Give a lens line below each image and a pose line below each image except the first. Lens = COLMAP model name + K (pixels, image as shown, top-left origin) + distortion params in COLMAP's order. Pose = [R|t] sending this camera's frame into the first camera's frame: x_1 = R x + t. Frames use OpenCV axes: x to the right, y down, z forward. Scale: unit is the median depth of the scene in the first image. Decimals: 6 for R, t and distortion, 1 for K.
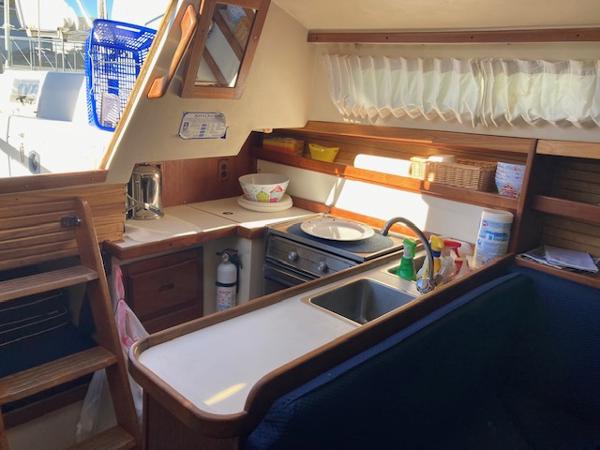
lens RADIAL K [[509.0, 0, 297.6], [0, 509.0, 240.9], [0, 0, 1]] dist [-0.007809, 0.003531]
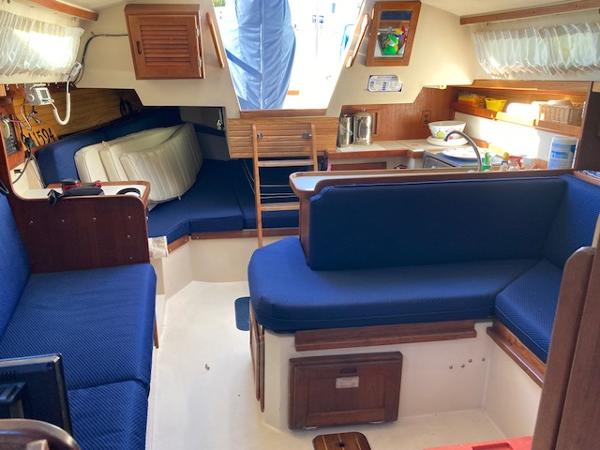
lens RADIAL K [[509.0, 0, 297.6], [0, 509.0, 240.9], [0, 0, 1]] dist [-0.007809, 0.003531]
pose [[0.793181, 0.139388, -0.592819, 0.626660], [-0.121291, 0.990109, 0.070516, 0.194660], [0.596785, 0.015971, 0.802242, -0.482450]]
